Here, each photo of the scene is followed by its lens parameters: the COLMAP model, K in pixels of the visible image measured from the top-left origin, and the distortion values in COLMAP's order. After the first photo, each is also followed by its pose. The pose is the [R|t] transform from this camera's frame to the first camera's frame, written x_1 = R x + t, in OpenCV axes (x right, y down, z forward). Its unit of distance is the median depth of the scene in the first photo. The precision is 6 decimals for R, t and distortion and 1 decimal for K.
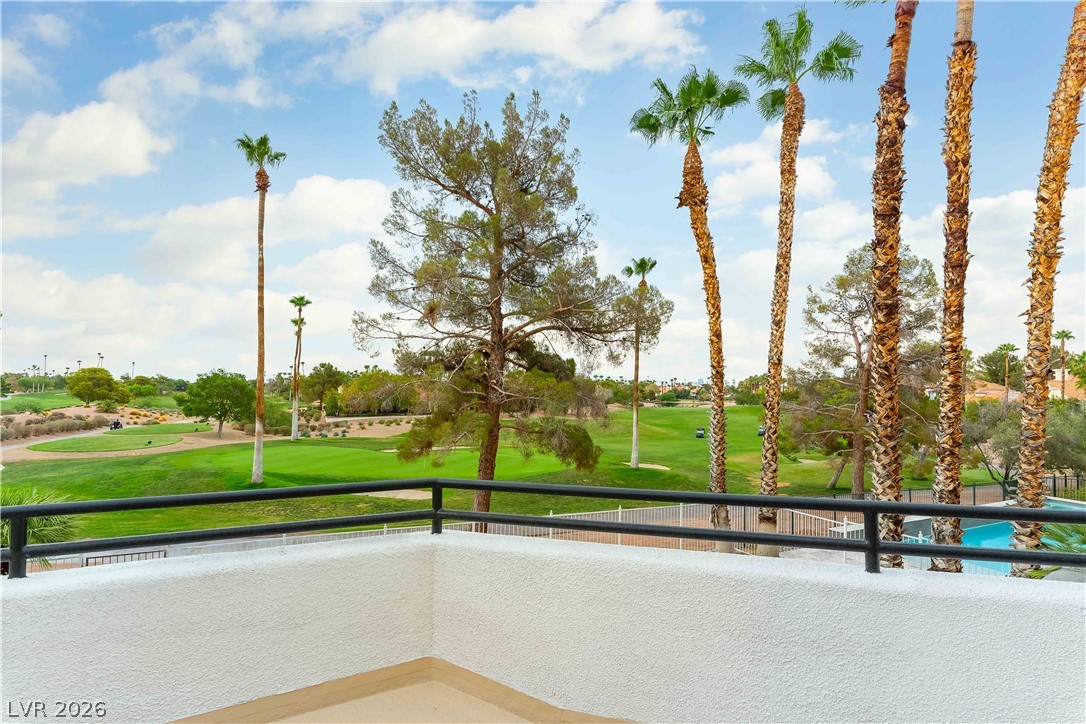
lens RADIAL K [[590.2, 0, 544.2], [0, 590.2, 365.2], [0, 0, 1]] dist [0.005789, -0.000519]
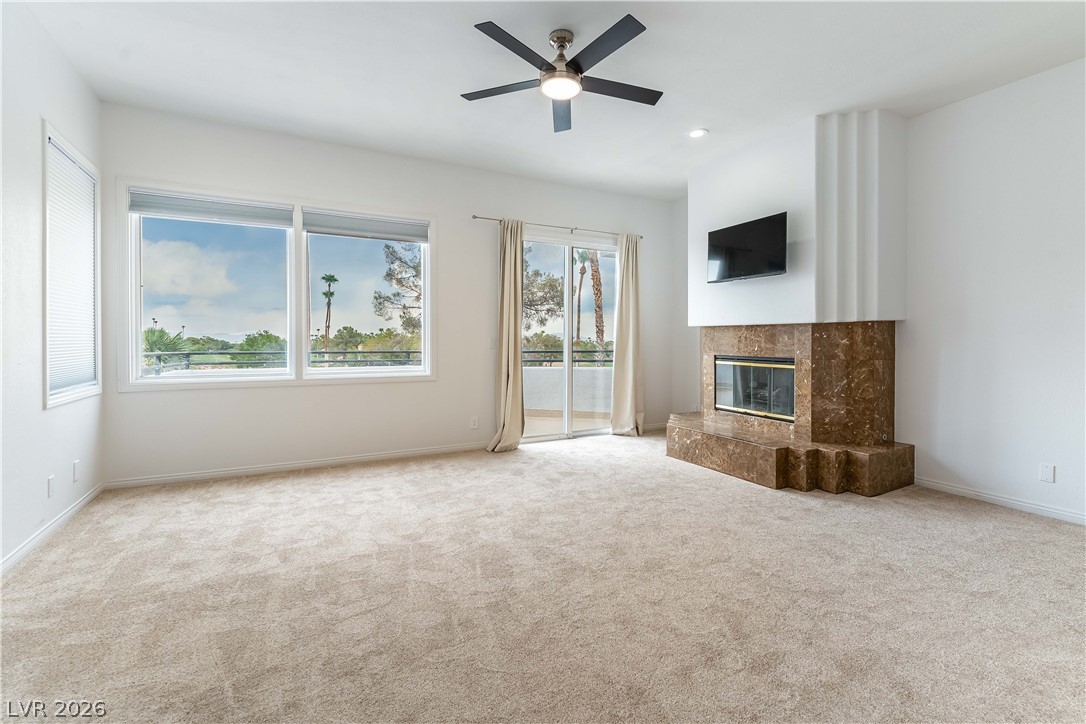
lens RADIAL K [[470.1, 0, 539.6], [0, 470.1, 338.0], [0, 0, 1]] dist [-0.002609, -0.000168]
pose [[0.999438, -0.000004, 0.033523, 0.078693], [-0.000670, 0.999798, 0.020094, 0.007881], [-0.033516, -0.020105, 0.999236, -0.285209]]
